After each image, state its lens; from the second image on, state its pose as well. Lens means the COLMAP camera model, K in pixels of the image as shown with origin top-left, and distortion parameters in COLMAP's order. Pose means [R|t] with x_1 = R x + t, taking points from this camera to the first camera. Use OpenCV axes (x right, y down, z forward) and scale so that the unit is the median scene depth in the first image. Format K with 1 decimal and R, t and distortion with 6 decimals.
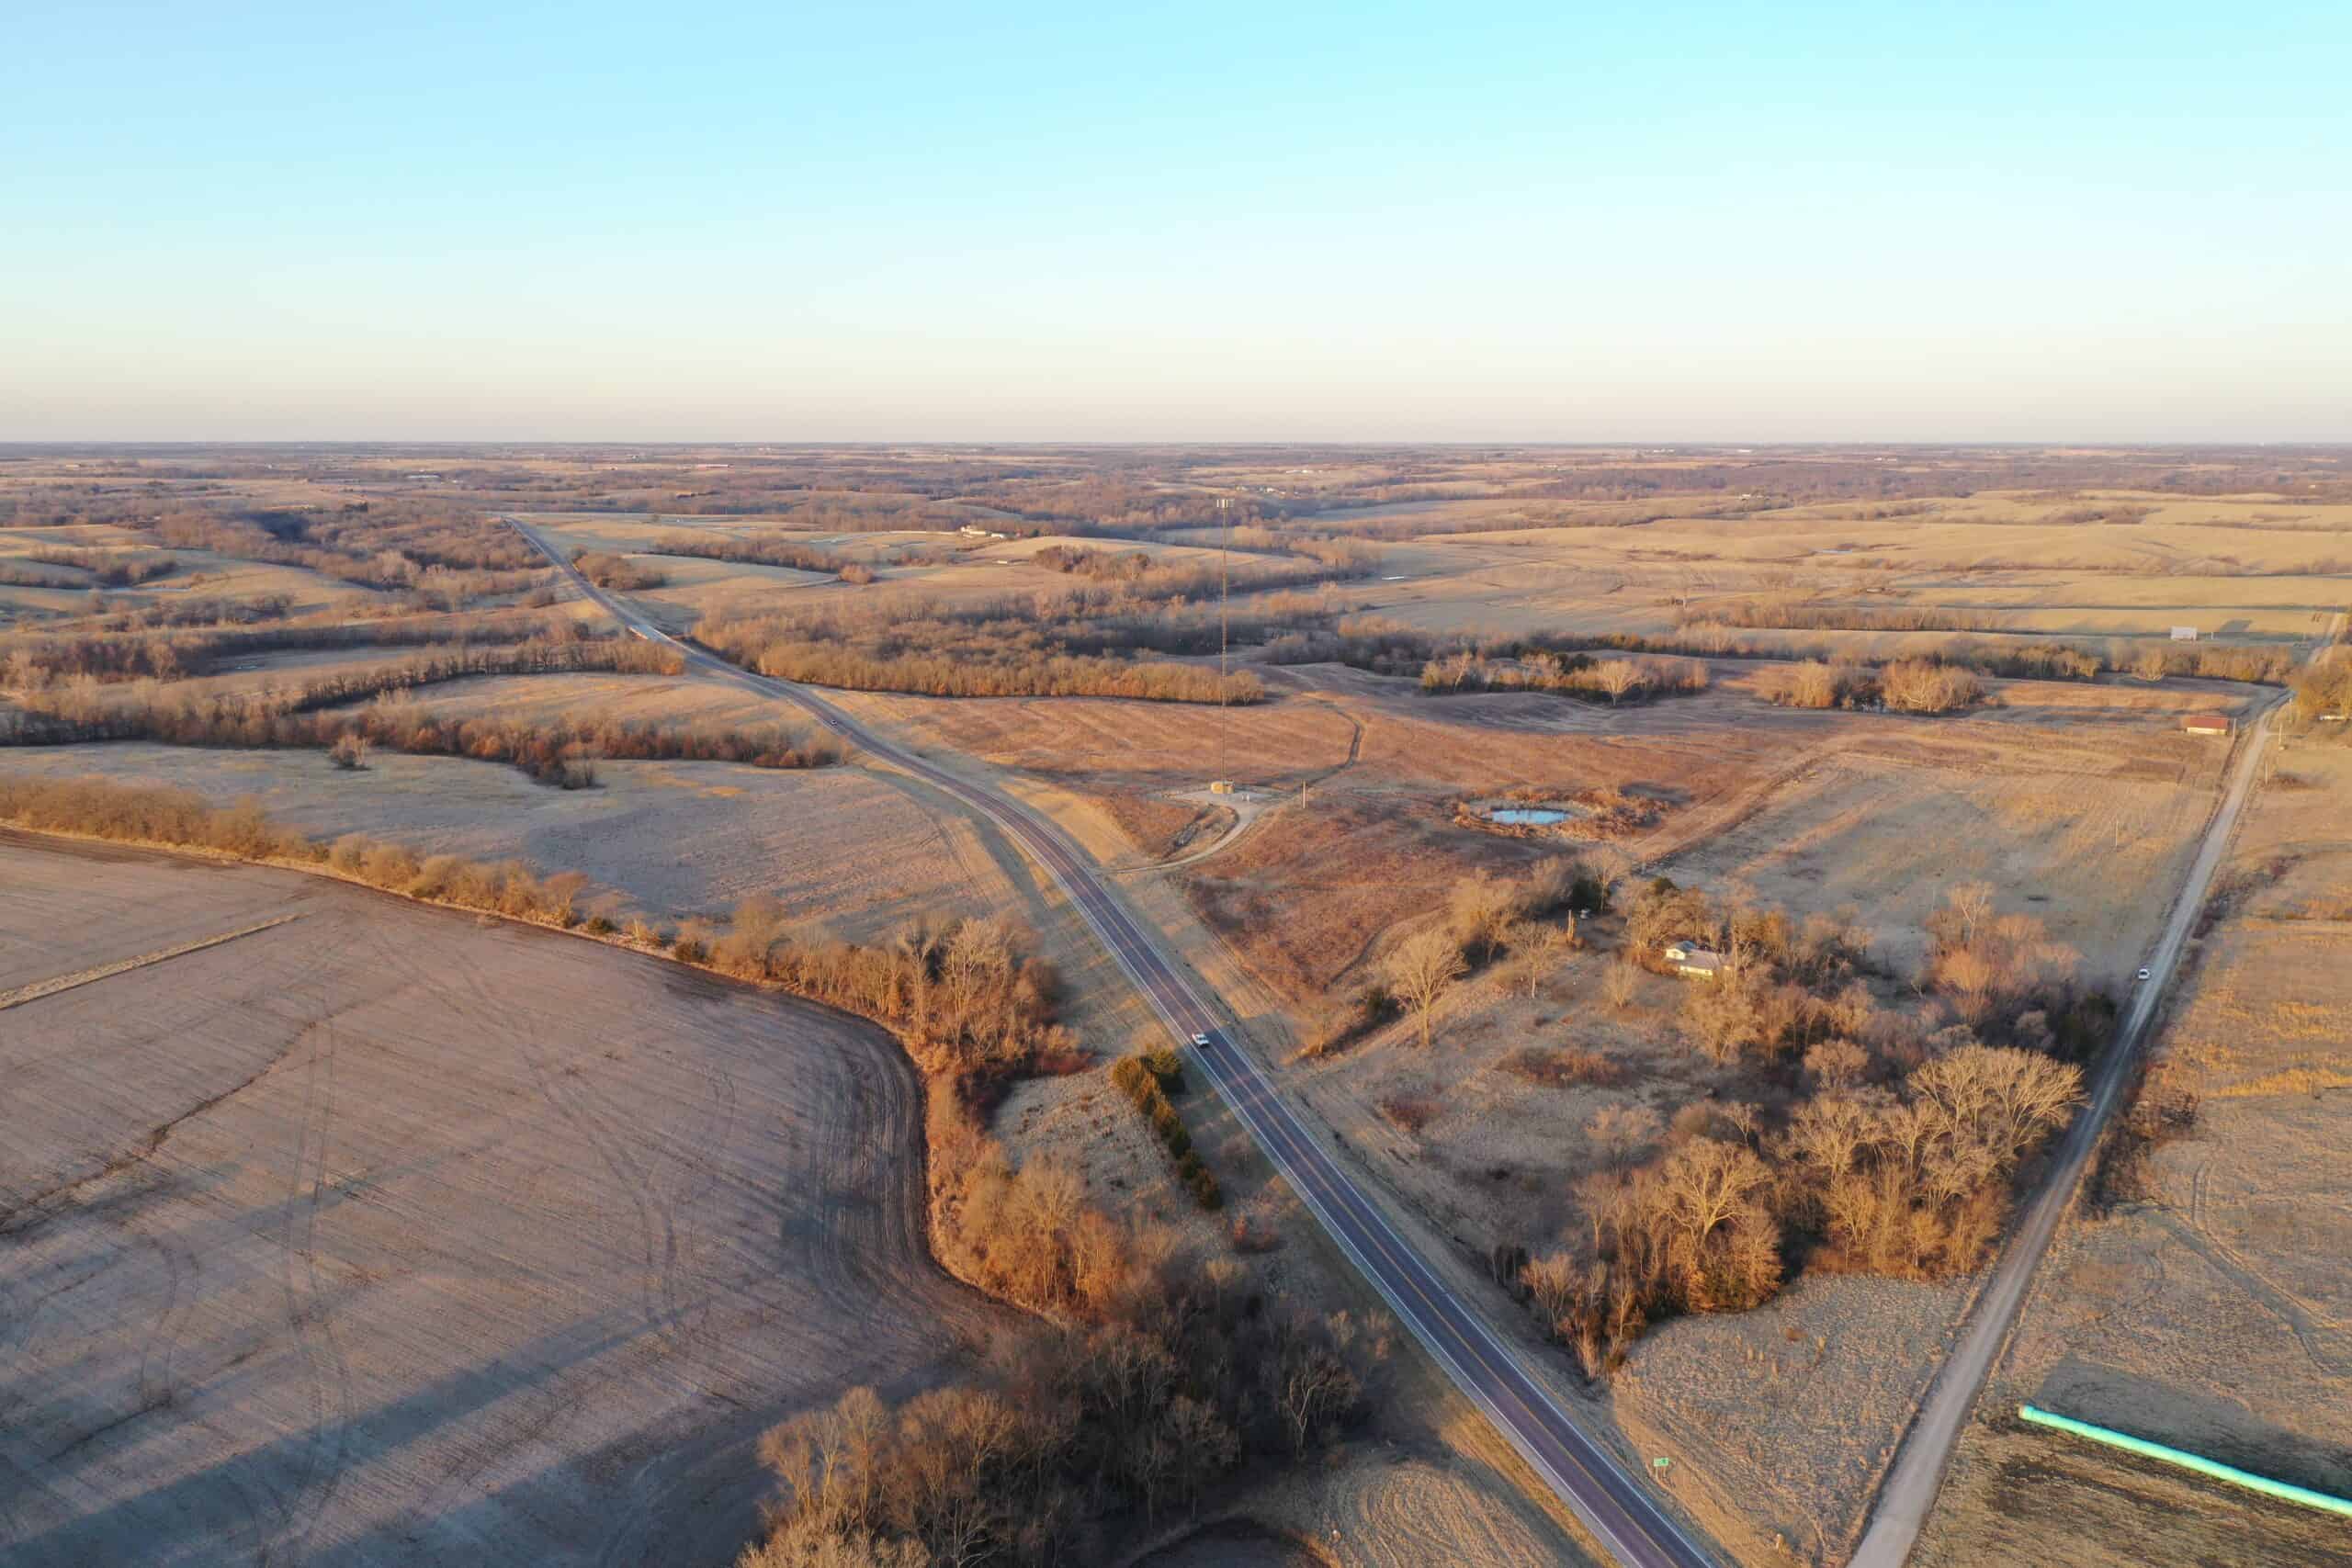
lens RADIAL K [[1867.7, 0, 1167.0], [0, 1867.7, 767.2], [0, 0, 1]] dist [0.000676, -0.004946]
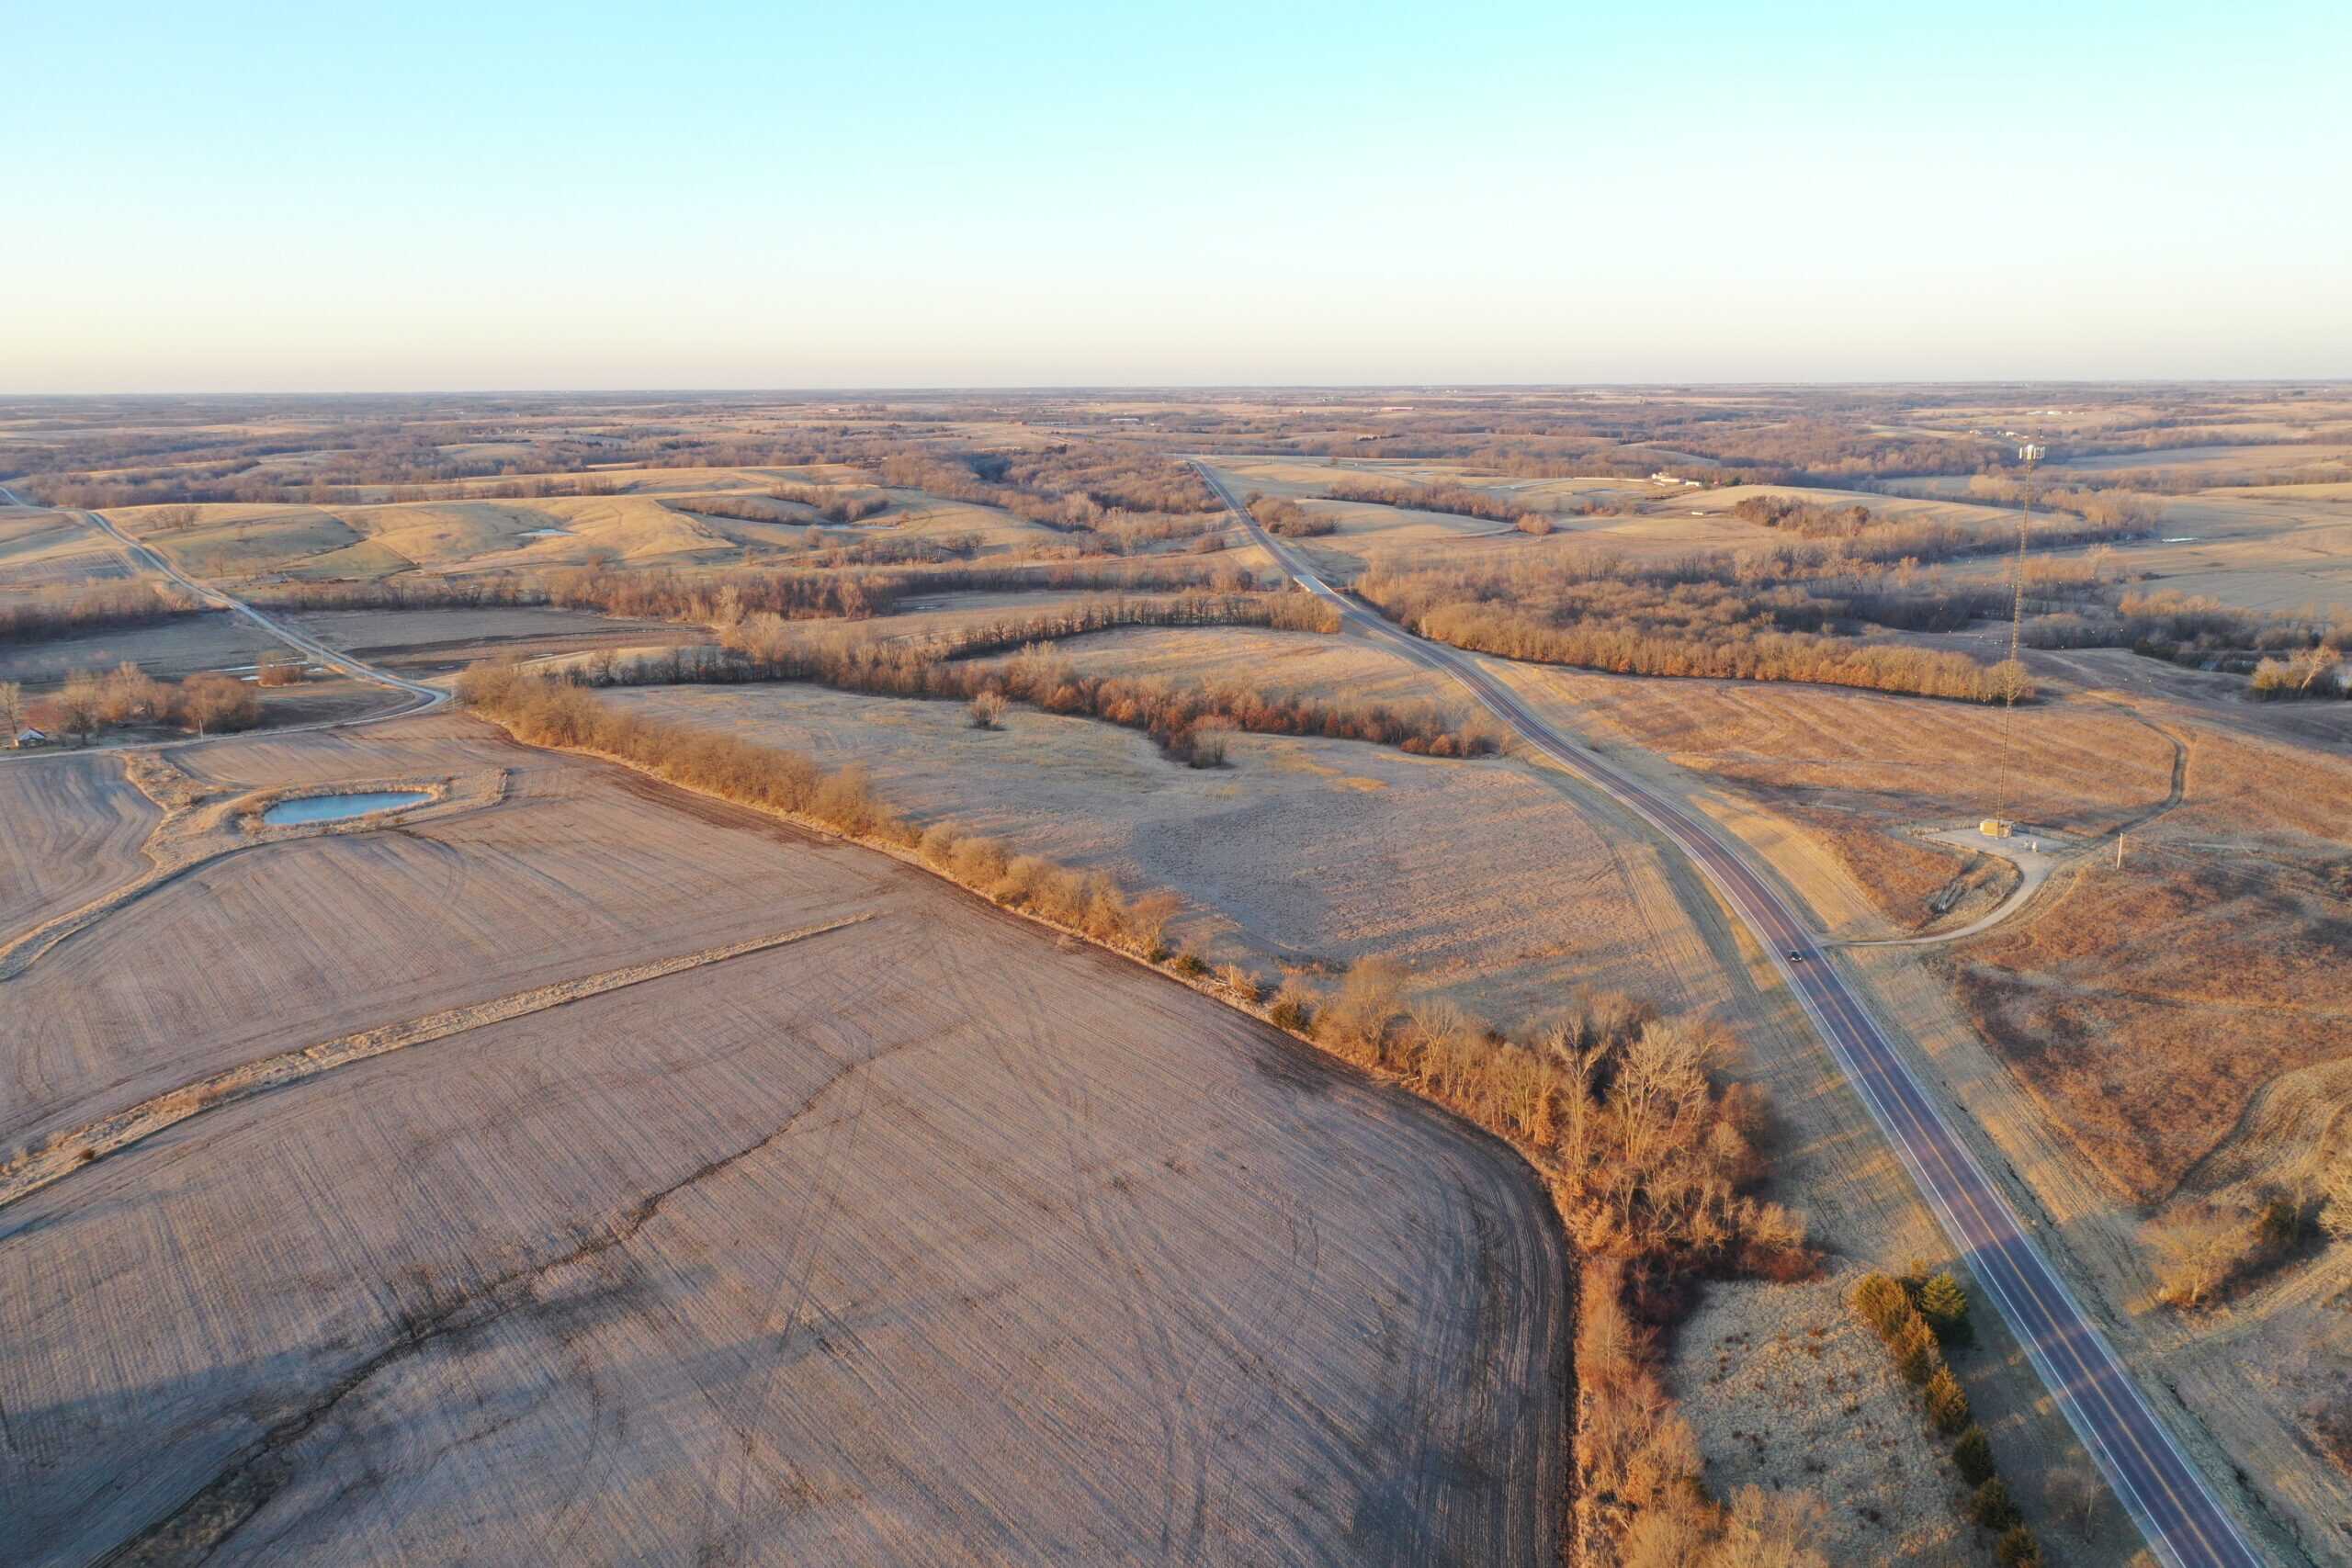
lens RADIAL K [[1867.7, 0, 1167.4], [0, 1867.7, 771.6], [0, 0, 1]] dist [0.000676, -0.004946]
pose [[0.936632, 0.063867, -0.344443, -0.012851], [-0.052823, 0.997747, 0.041365, -0.012695], [0.346309, -0.020549, 0.937895, 0.083960]]
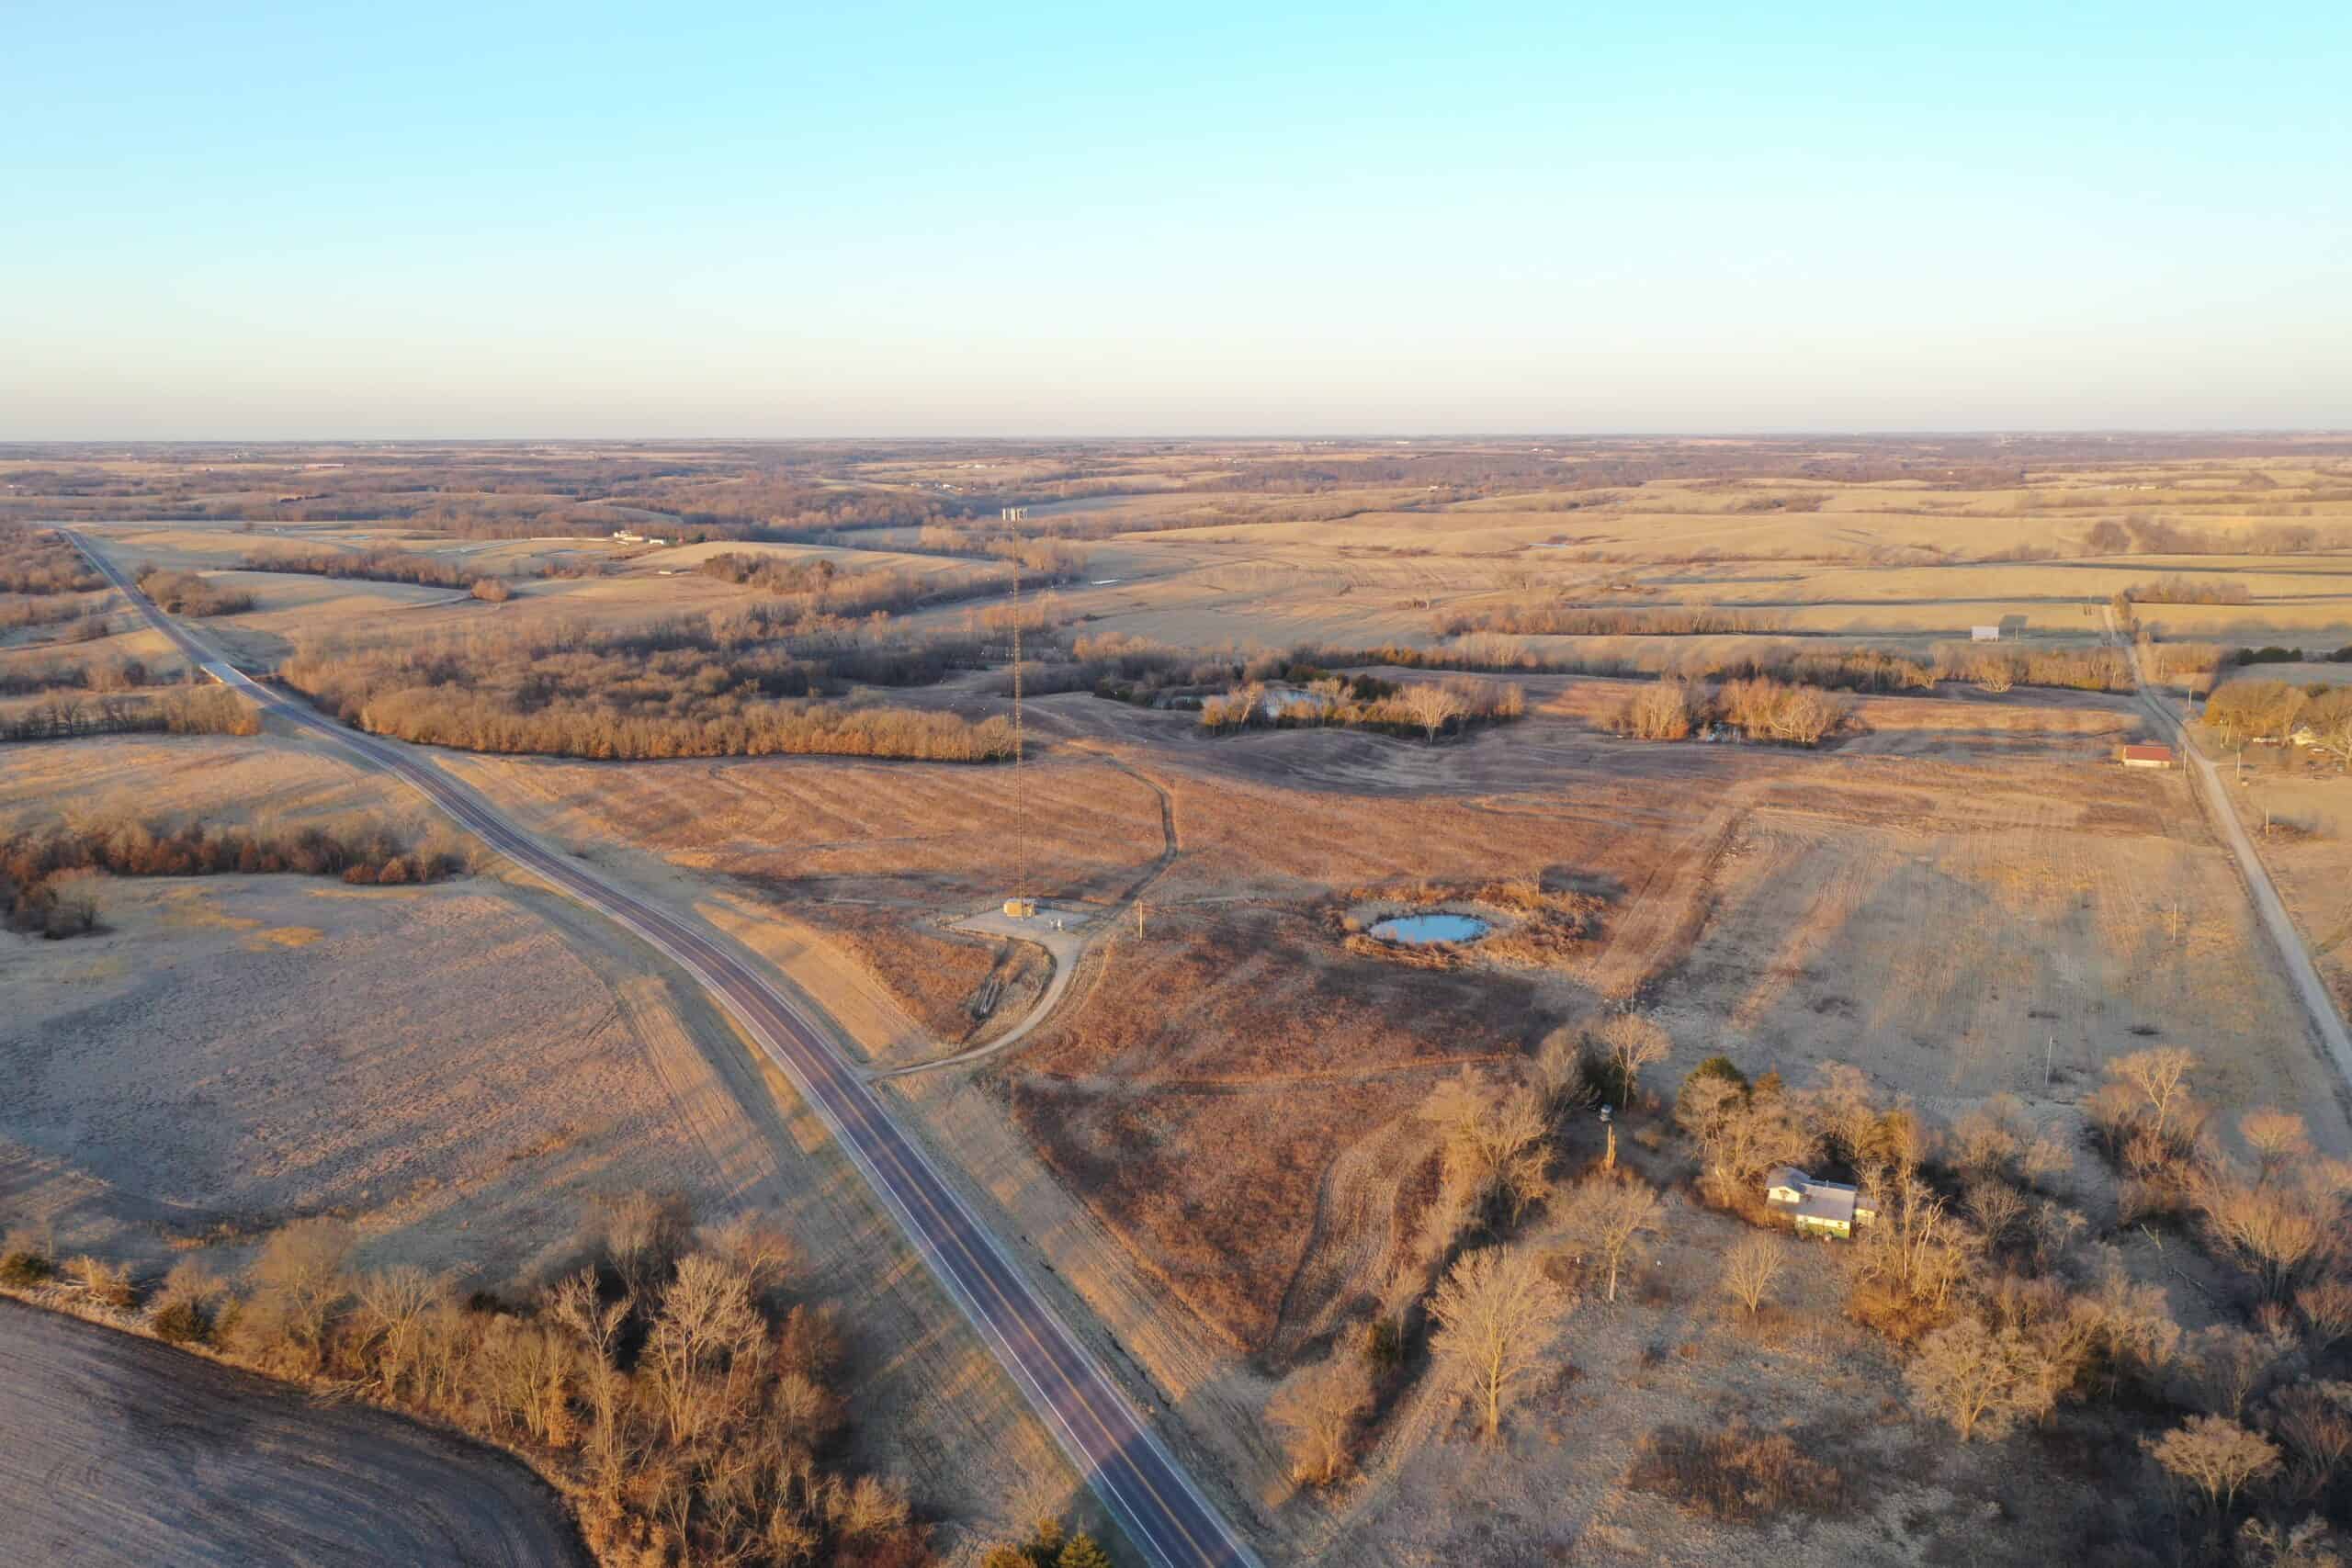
lens RADIAL K [[1867.7, 0, 1166.7], [0, 1867.7, 779.0], [0, 0, 1]] dist [0.000676, -0.004946]
pose [[0.984002, -0.037444, 0.174176, -0.018842], [0.035874, 0.999282, 0.012154, -0.022507], [-0.174506, -0.005712, 0.984640, 0.138475]]
